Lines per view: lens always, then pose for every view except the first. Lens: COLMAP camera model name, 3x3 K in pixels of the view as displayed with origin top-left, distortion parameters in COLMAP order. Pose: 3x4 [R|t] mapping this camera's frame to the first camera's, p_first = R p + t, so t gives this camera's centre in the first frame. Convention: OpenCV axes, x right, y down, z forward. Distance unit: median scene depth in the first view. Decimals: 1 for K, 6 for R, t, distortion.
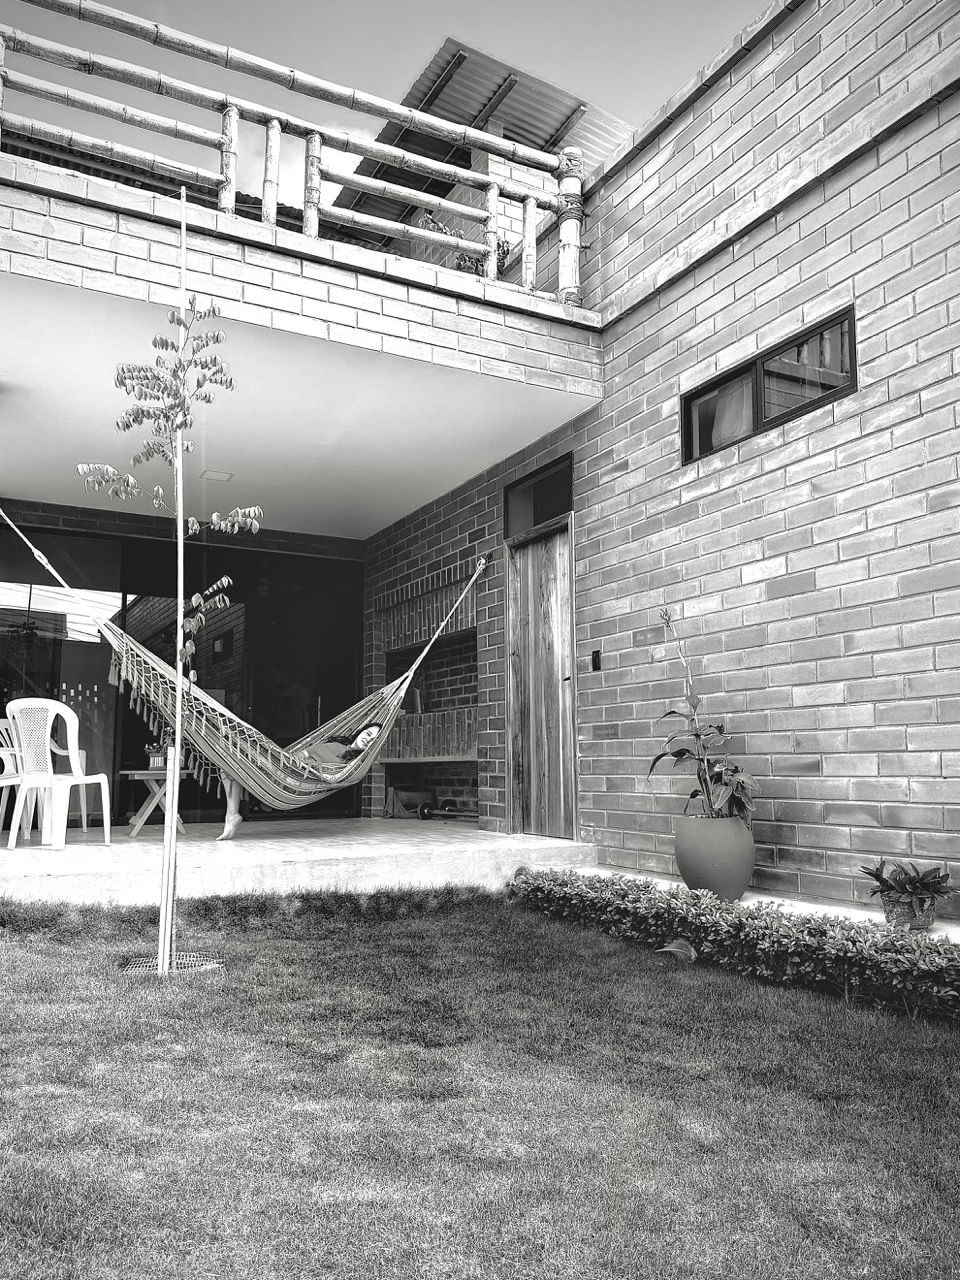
lens RADIAL K [[974.6, 0, 482.2], [0, 974.6, 656.9], [0, 0, 1]] dist [0.129591, -0.187801]
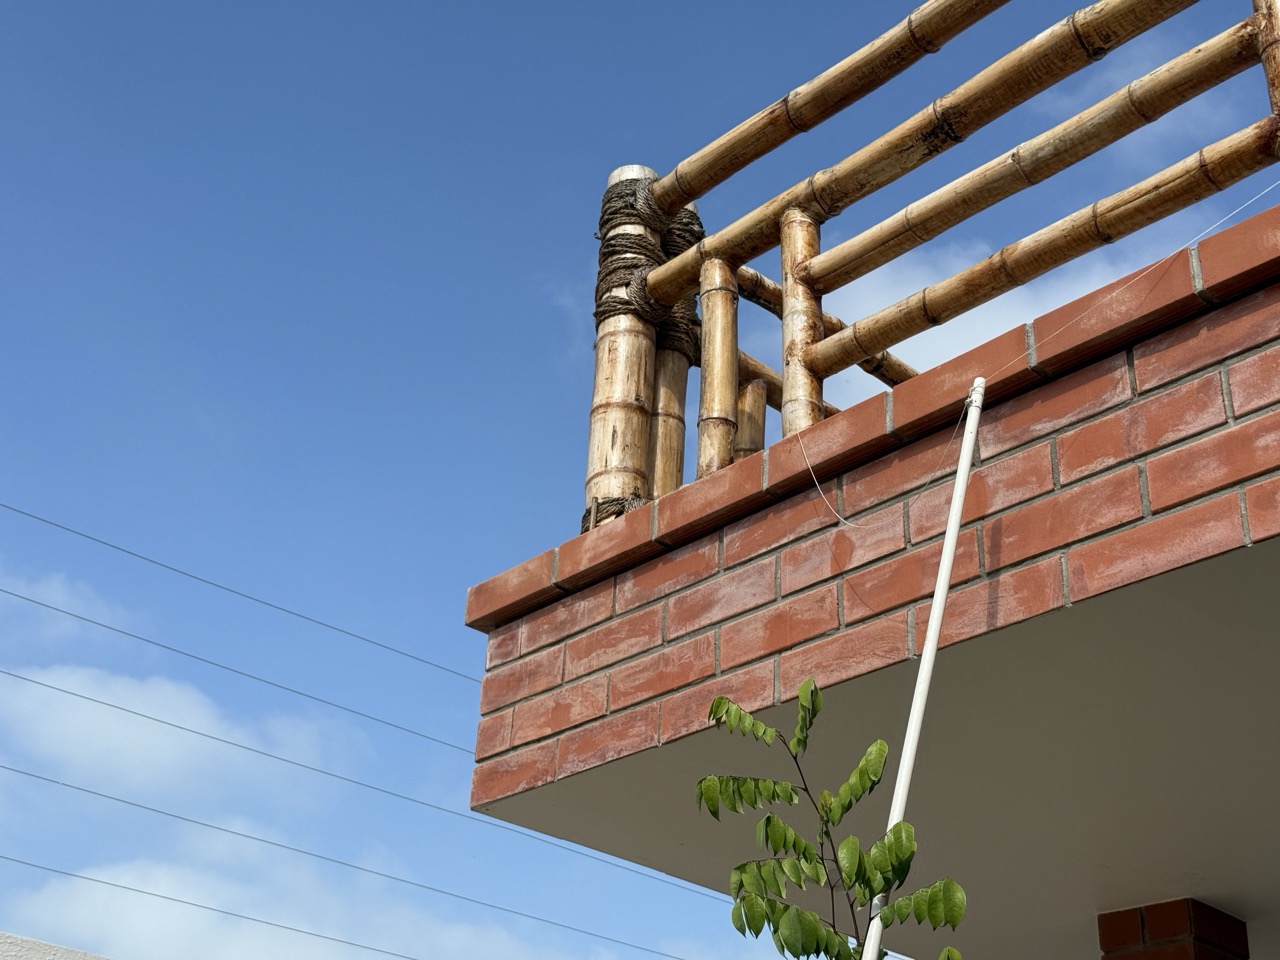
lens RADIAL K [[1794.6, 0, 640.0], [0, 1794.6, 480.0], [0, 0, 1]] dist [0.134154, 0.008027]
pose [[0.264149, -0.462771, -0.846208, 0.117890], [0.070980, 0.884319, -0.461456, -0.113125], [0.961867, 0.061829, 0.266439, 0.598770]]
